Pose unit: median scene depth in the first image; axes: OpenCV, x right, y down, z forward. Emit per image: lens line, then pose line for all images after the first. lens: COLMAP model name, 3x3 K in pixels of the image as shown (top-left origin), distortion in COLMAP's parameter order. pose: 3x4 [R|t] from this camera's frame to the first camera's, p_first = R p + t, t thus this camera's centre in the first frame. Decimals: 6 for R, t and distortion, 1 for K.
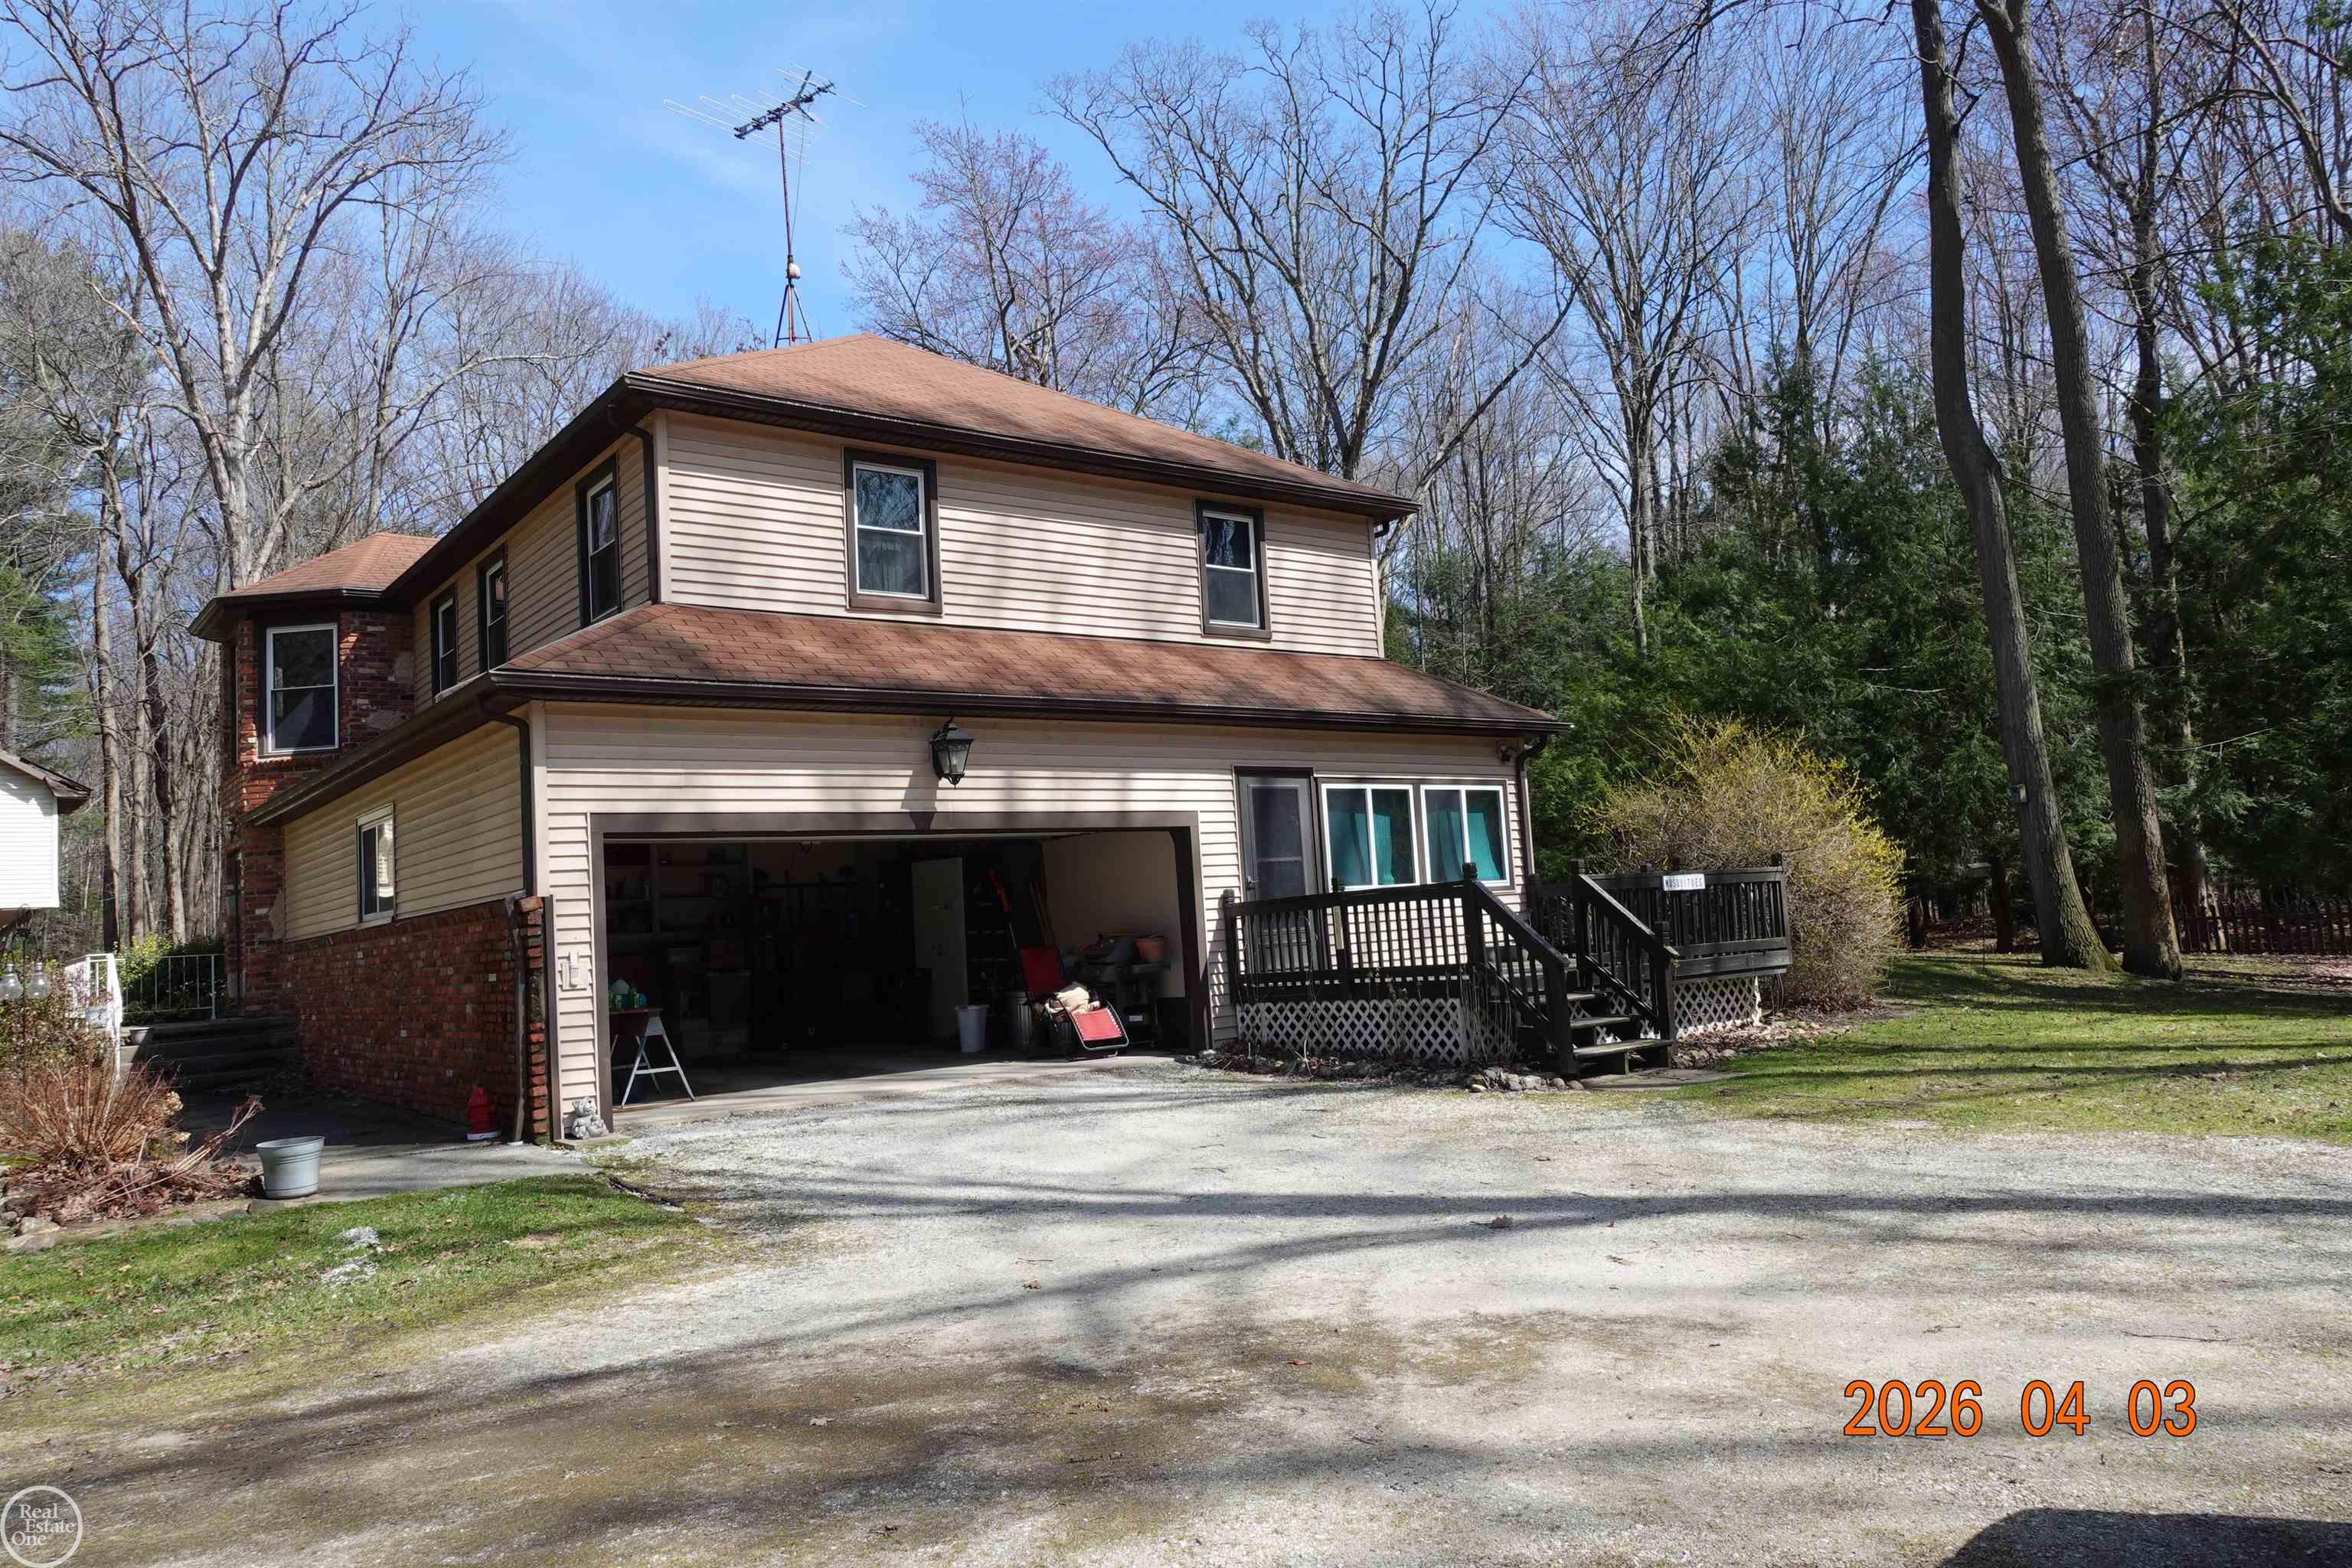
lens RADIAL K [[1641.2, 0, 1176.0], [0, 1641.2, 784.0], [0, 0, 1]] dist [0.008912, 0.000455]
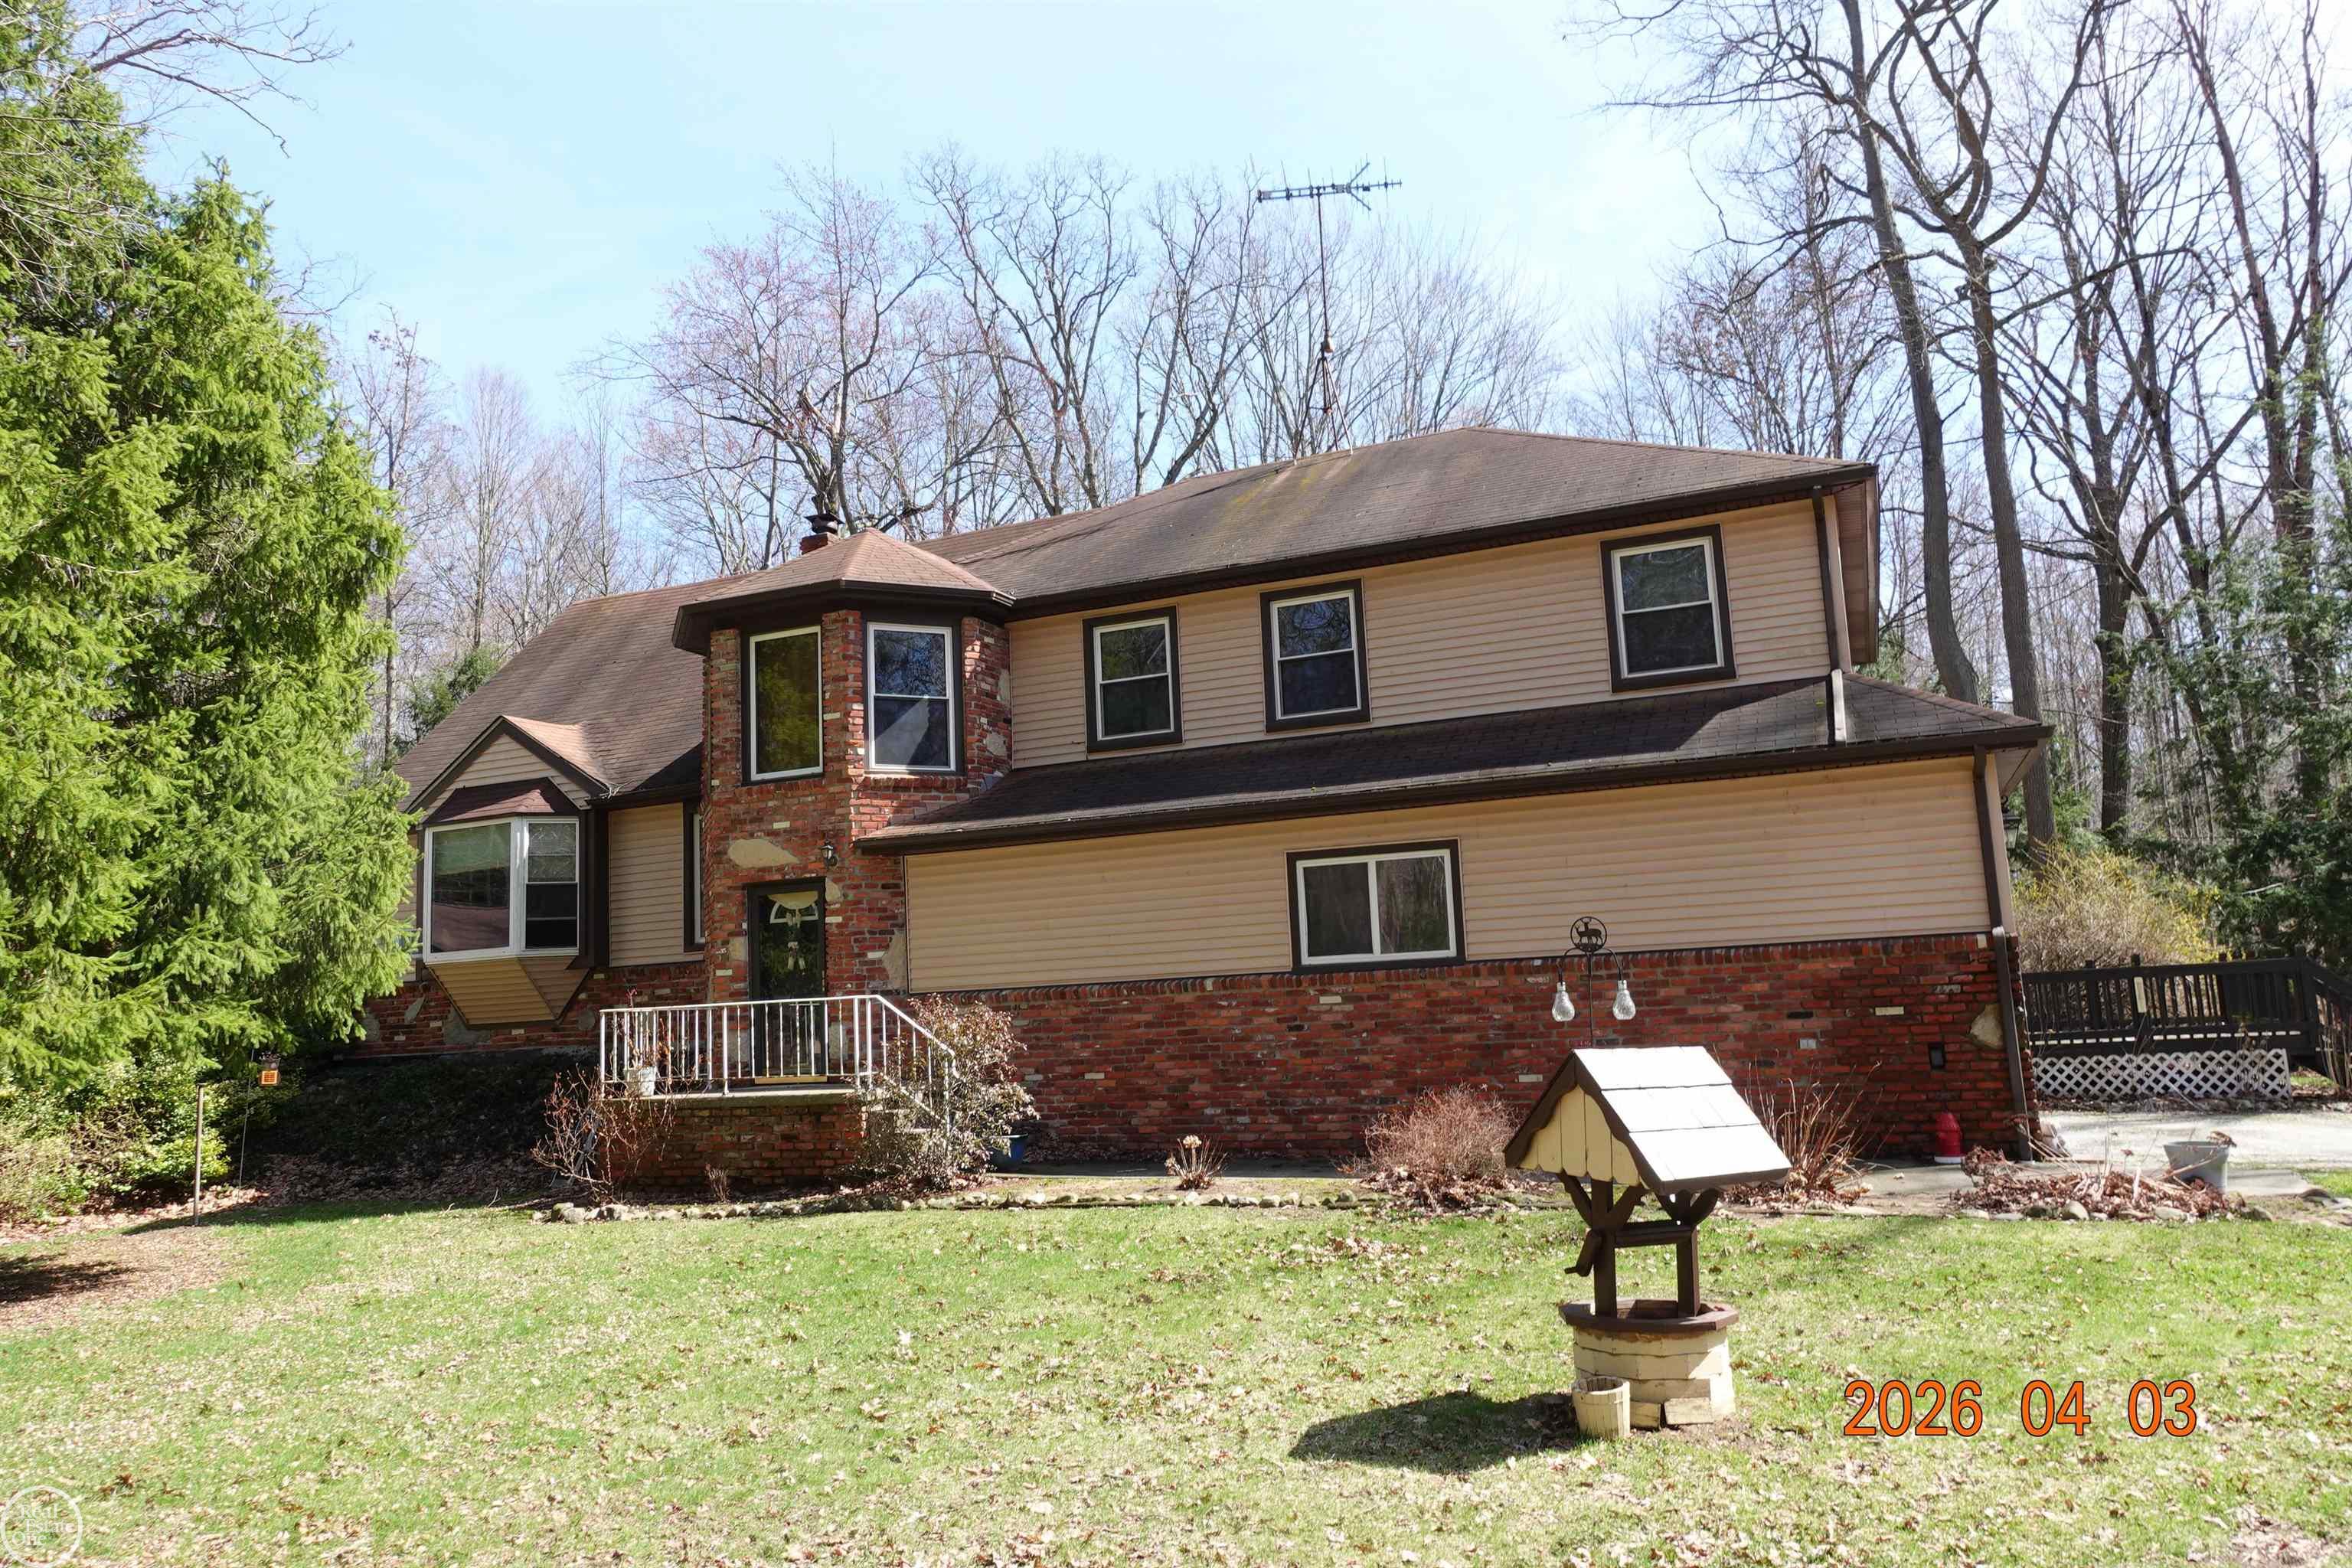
lens RADIAL K [[1642.9, 0, 1176.0], [0, 1642.9, 784.0], [0, 0, 1]] dist [0.009705, 0.001339]
pose [[0.868765, 0.091216, 0.486752, -1.043395], [-0.053249, 0.994398, -0.091309, 0.073396], [-0.492354, 0.053407, 0.868755, 0.237689]]
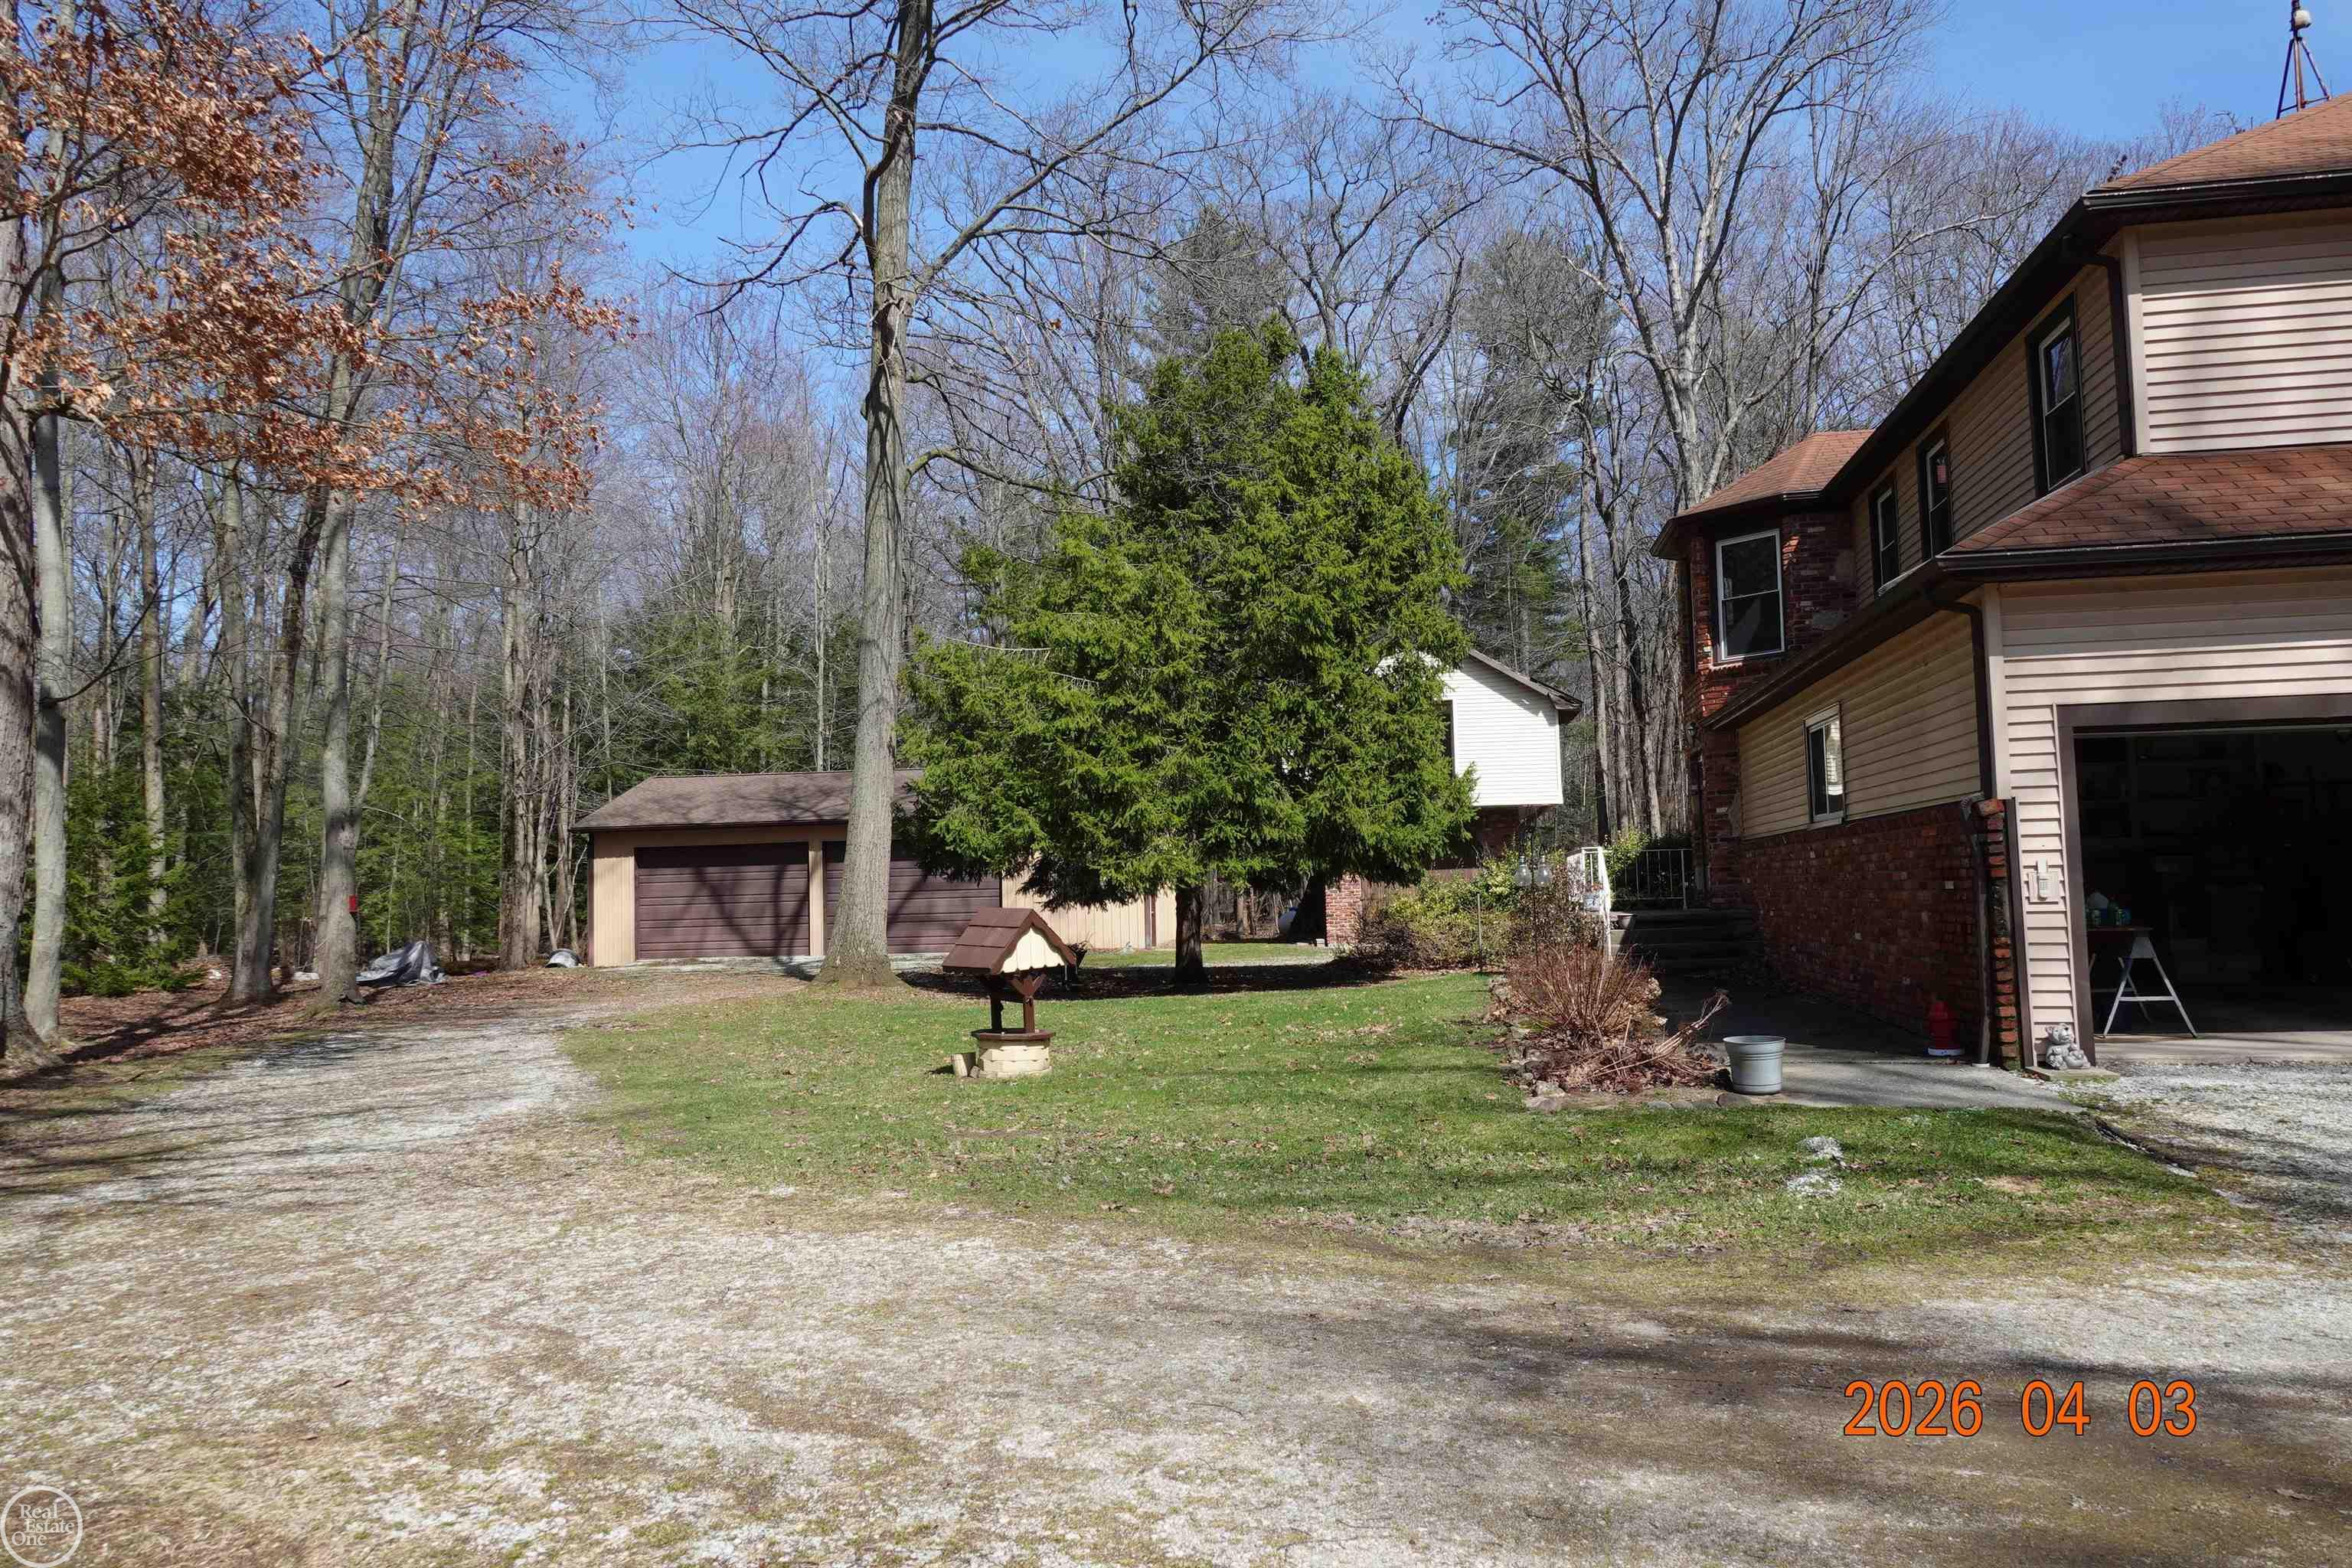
lens RADIAL K [[1633.6, 0, 1176.0], [0, 1633.6, 784.0], [0, 0, 1]] dist [0.017205, -0.009980]
pose [[0.675144, -0.005708, -0.737664, -0.018772], [0.052130, 0.997839, 0.039991, -0.000005], [0.735842, -0.065454, 0.673982, 0.039197]]
